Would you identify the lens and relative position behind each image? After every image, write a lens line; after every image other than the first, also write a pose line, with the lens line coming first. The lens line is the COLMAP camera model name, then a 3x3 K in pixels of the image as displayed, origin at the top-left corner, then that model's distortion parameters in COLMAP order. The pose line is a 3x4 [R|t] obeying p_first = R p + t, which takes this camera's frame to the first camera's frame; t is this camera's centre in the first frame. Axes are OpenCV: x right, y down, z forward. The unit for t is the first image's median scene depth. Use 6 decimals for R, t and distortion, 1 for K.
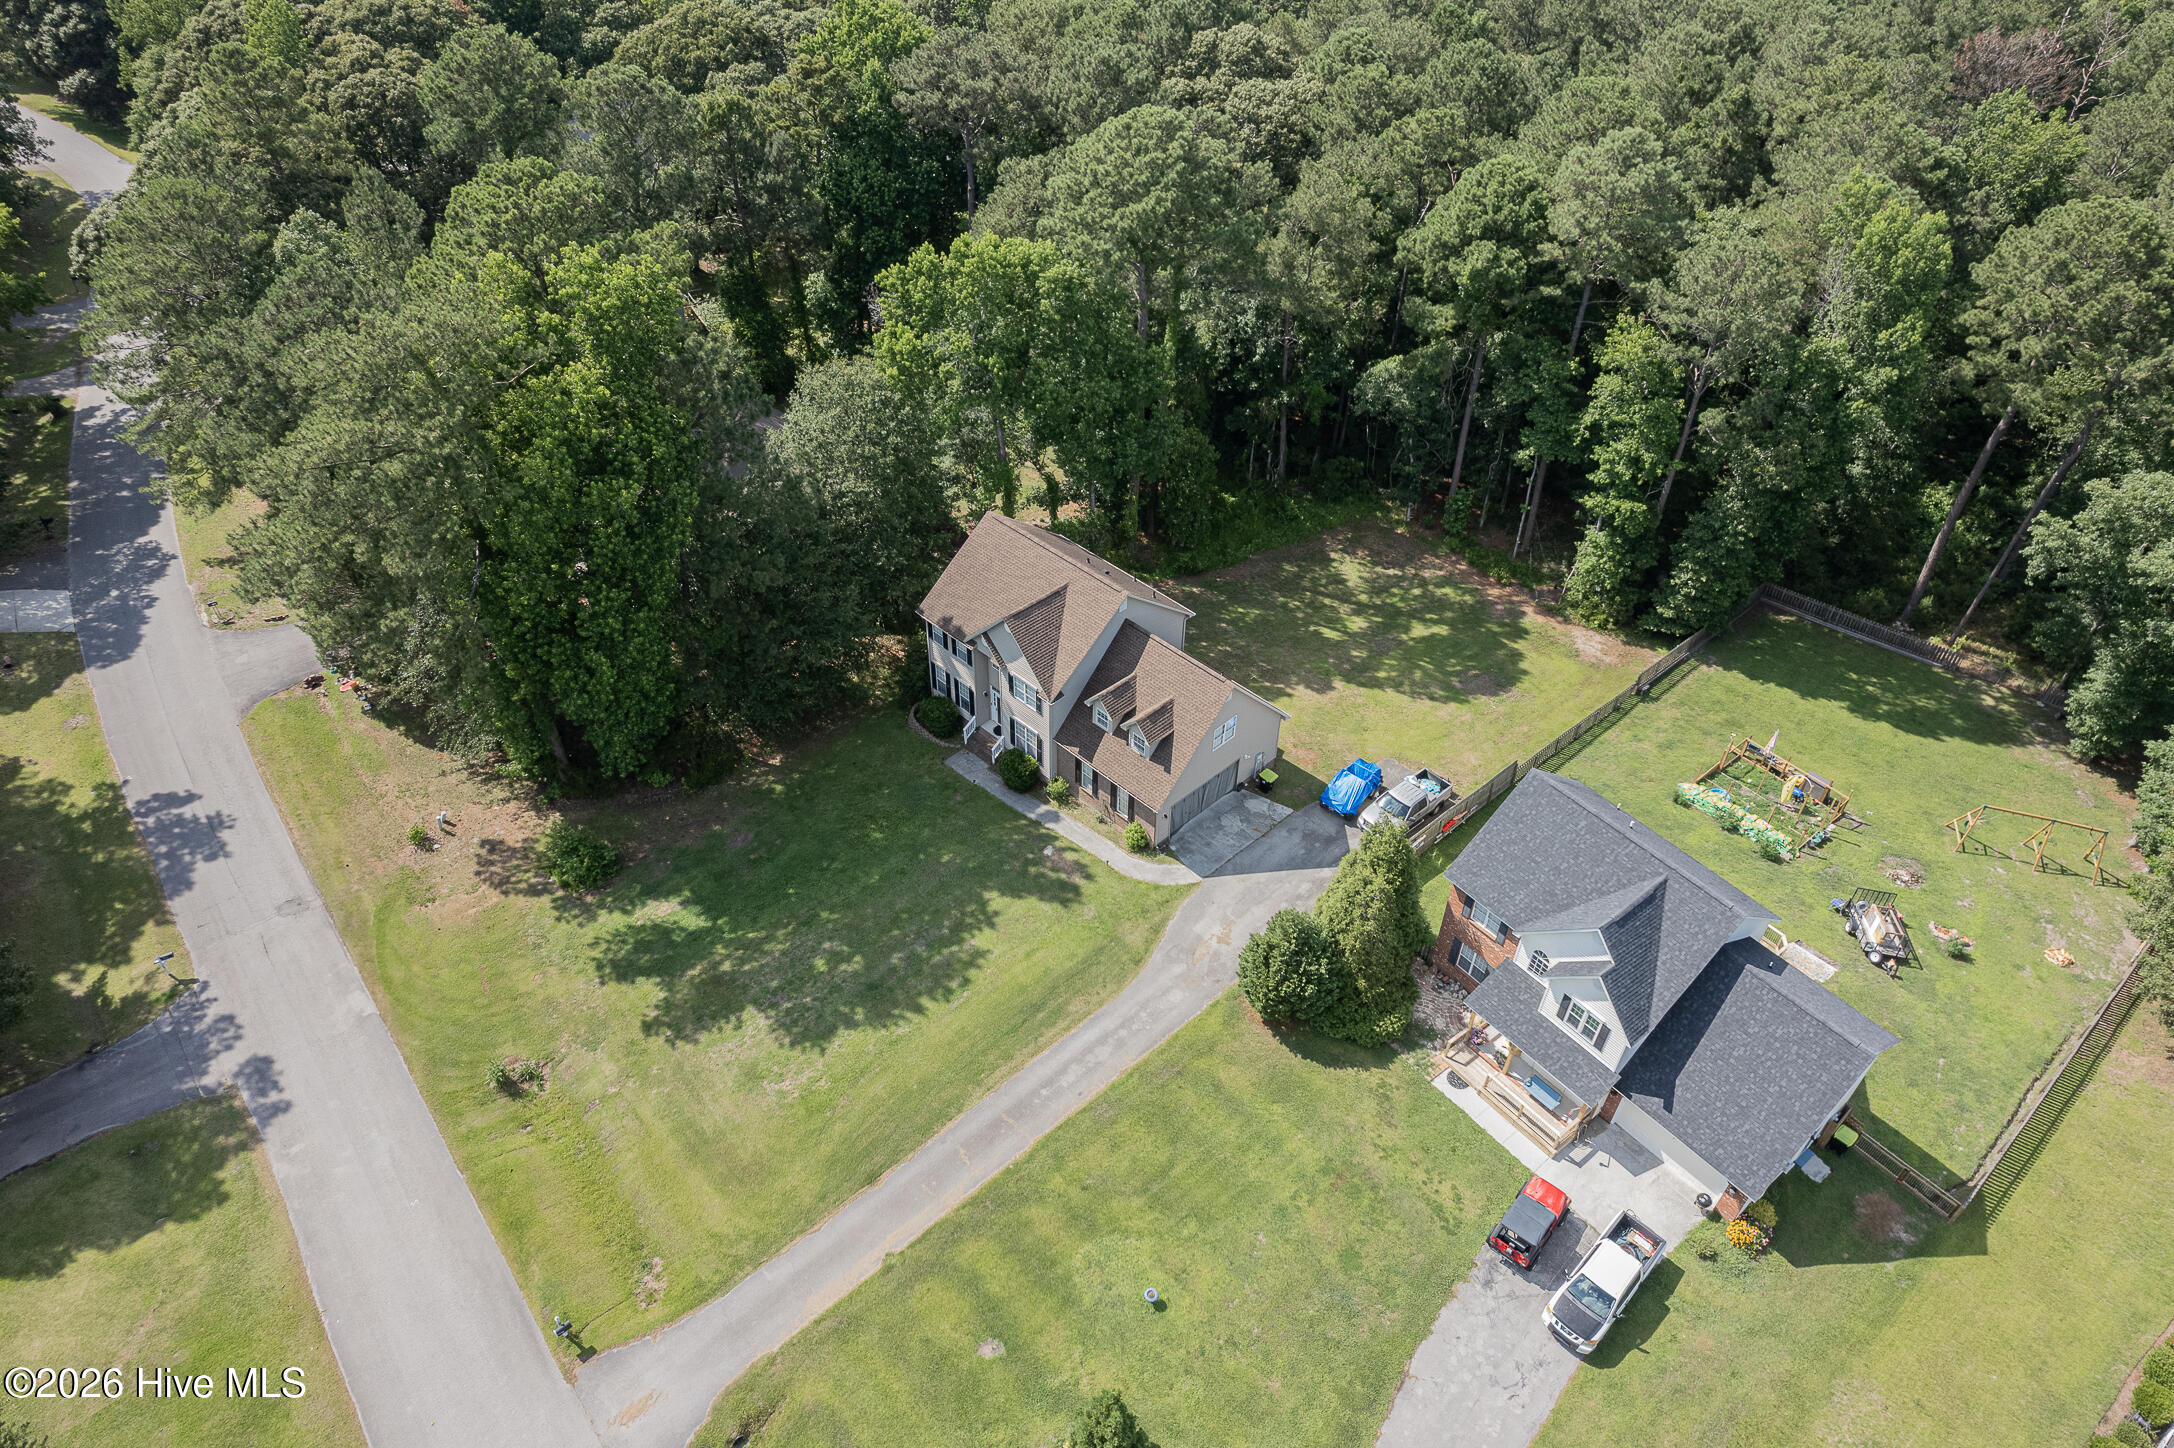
lens RADIAL K [[1356.7, 0, 1082.0], [0, 1356.7, 745.4], [0, 0, 1]] dist [-0.067734, 0.072389]
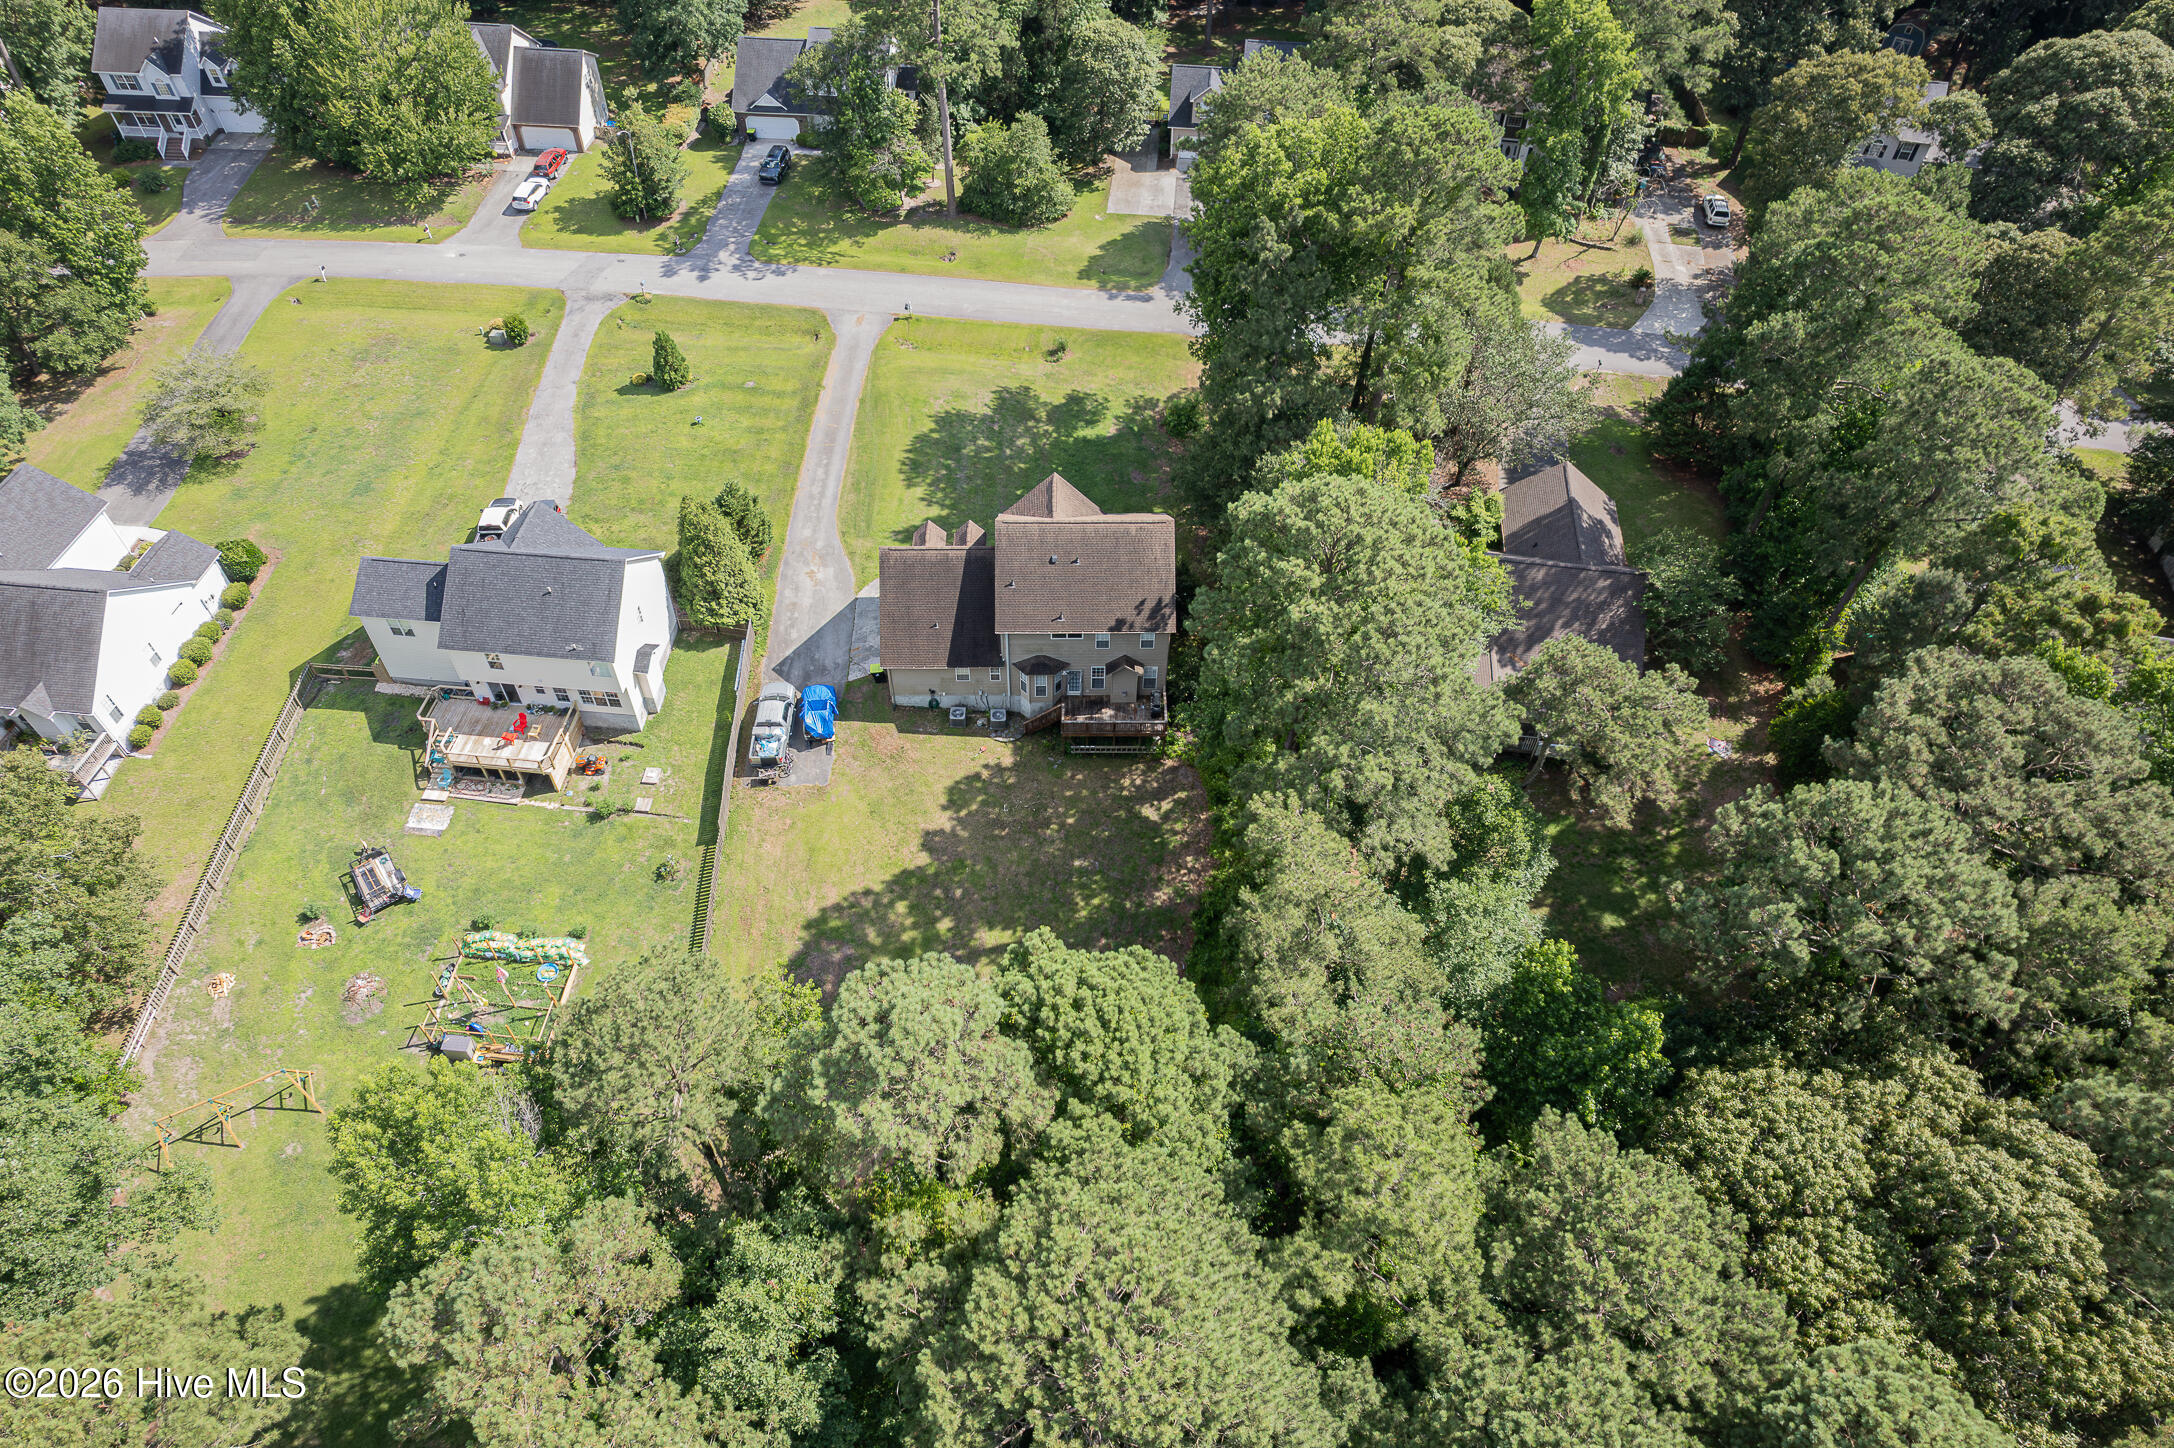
lens RADIAL K [[1401.2, 0, 1089.3], [0, 1401.2, 726.6], [0, 0, 1]] dist [-0.080177, 0.095790]
pose [[-0.694917, 0.519383, -0.497324, 0.663860], [-0.505688, 0.138732, 0.851489, -1.154029], [0.511244, 0.843205, 0.166239, 0.964677]]
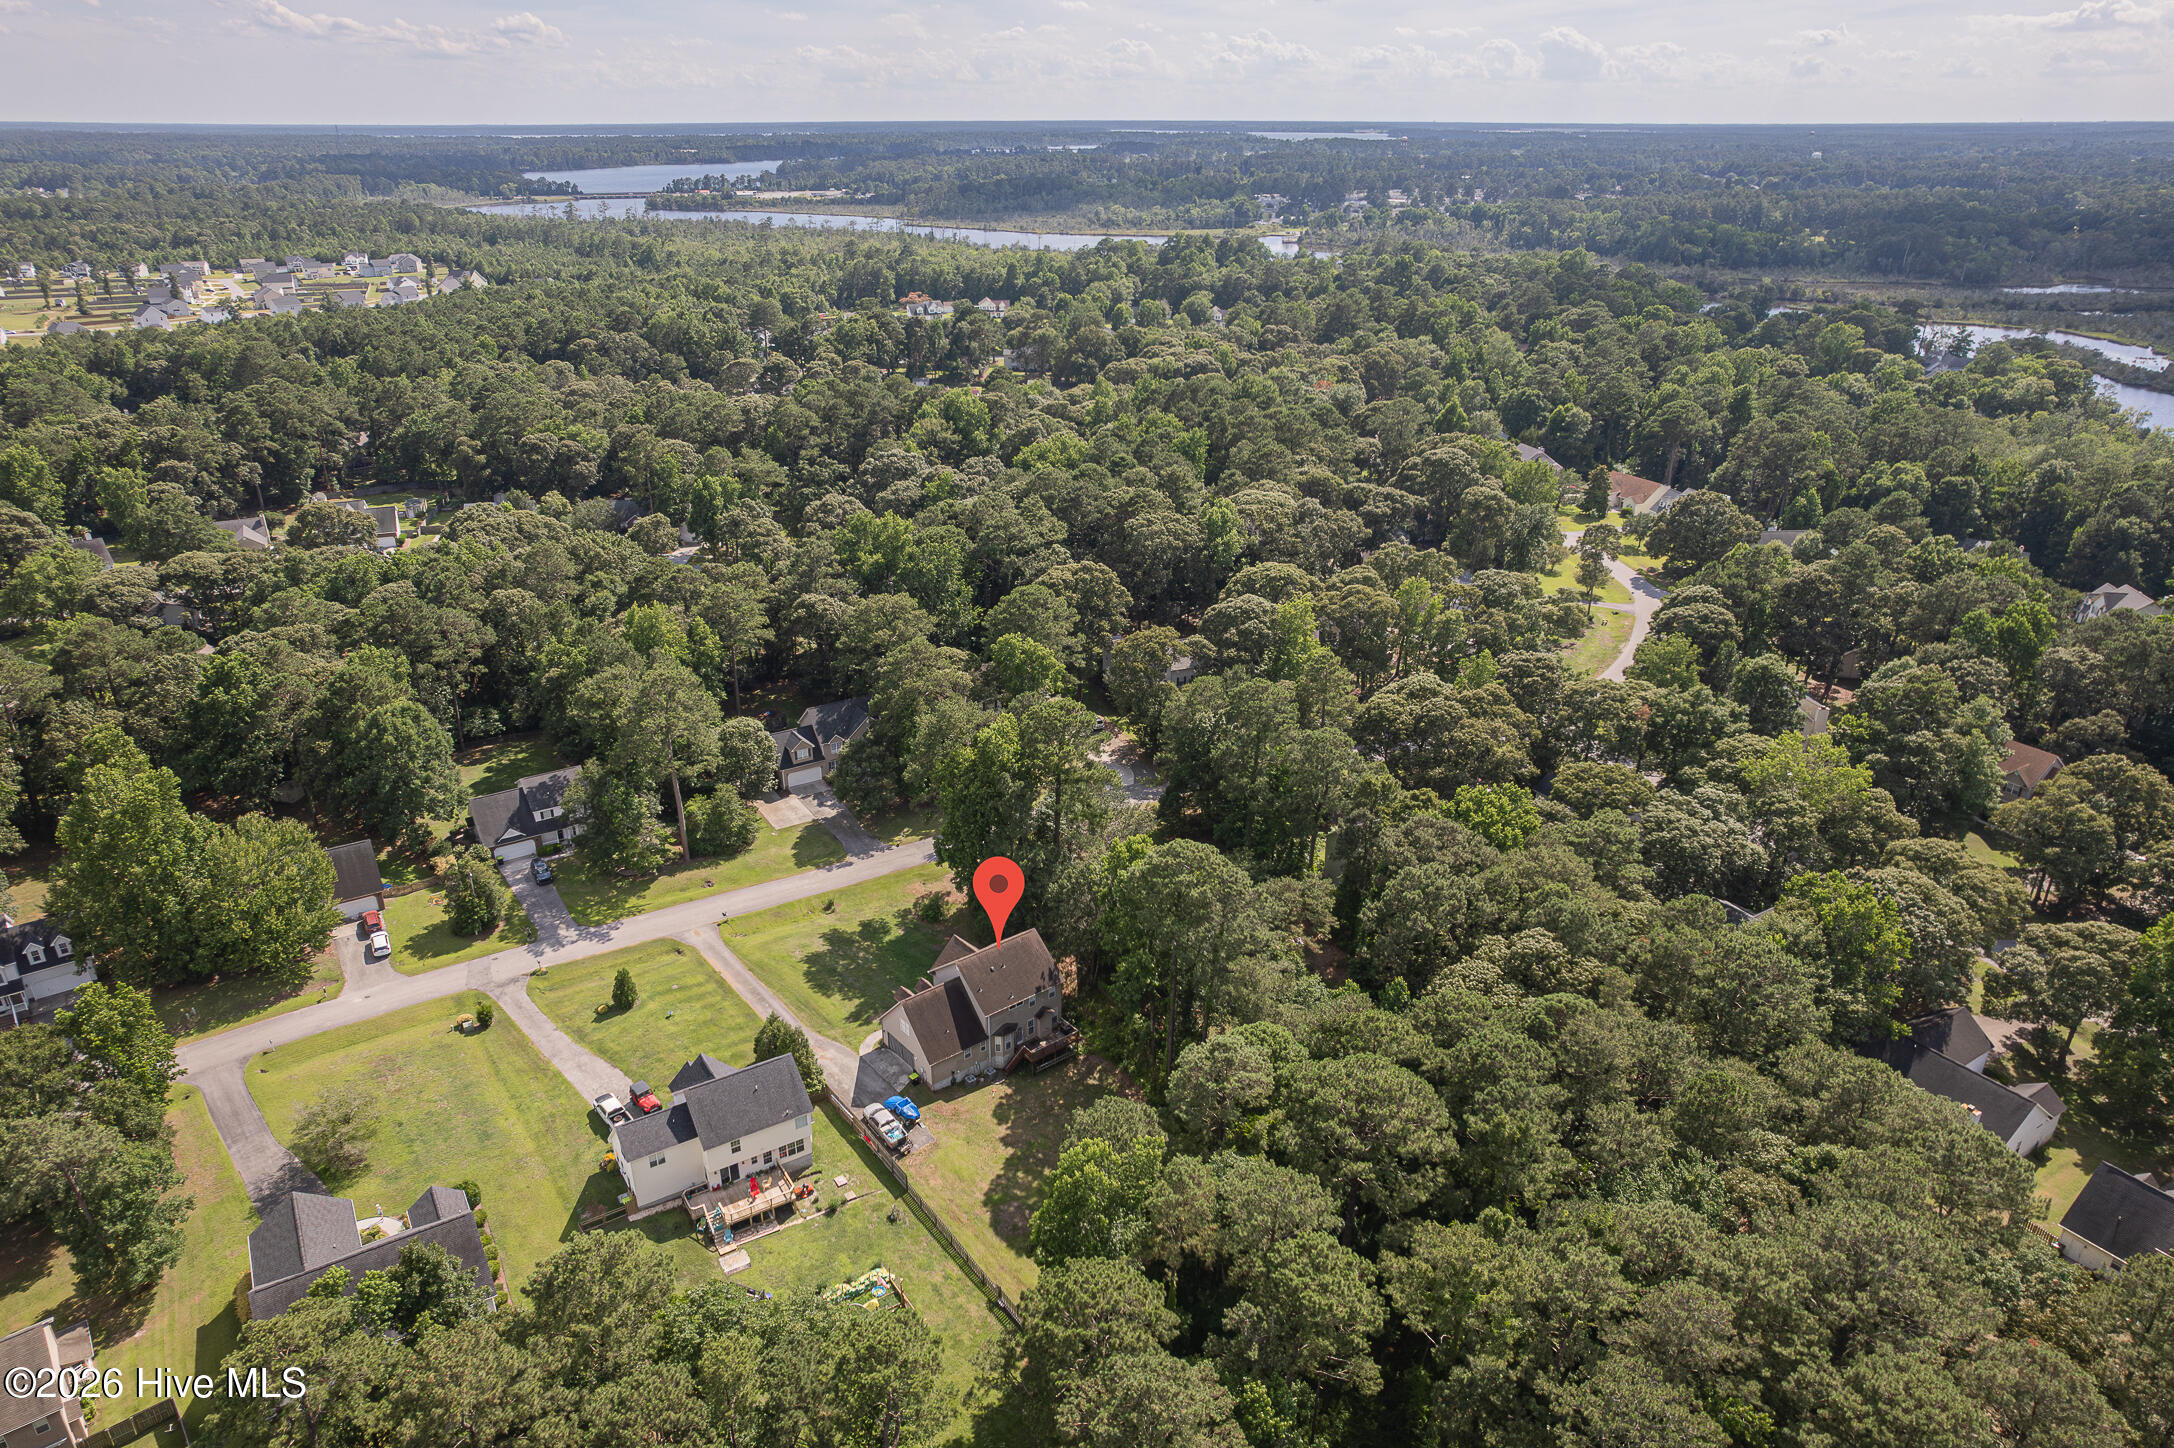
lens RADIAL K [[1442.6, 0, 1070.6], [0, 1442.6, 682.1], [0, 0, 1]] dist [-0.034238, 0.000113]
pose [[-0.110848, 0.358359, -0.926980, 1.912229], [-0.676224, 0.656330, 0.334592, -1.259163], [0.728309, 0.663935, 0.169578, 0.441816]]
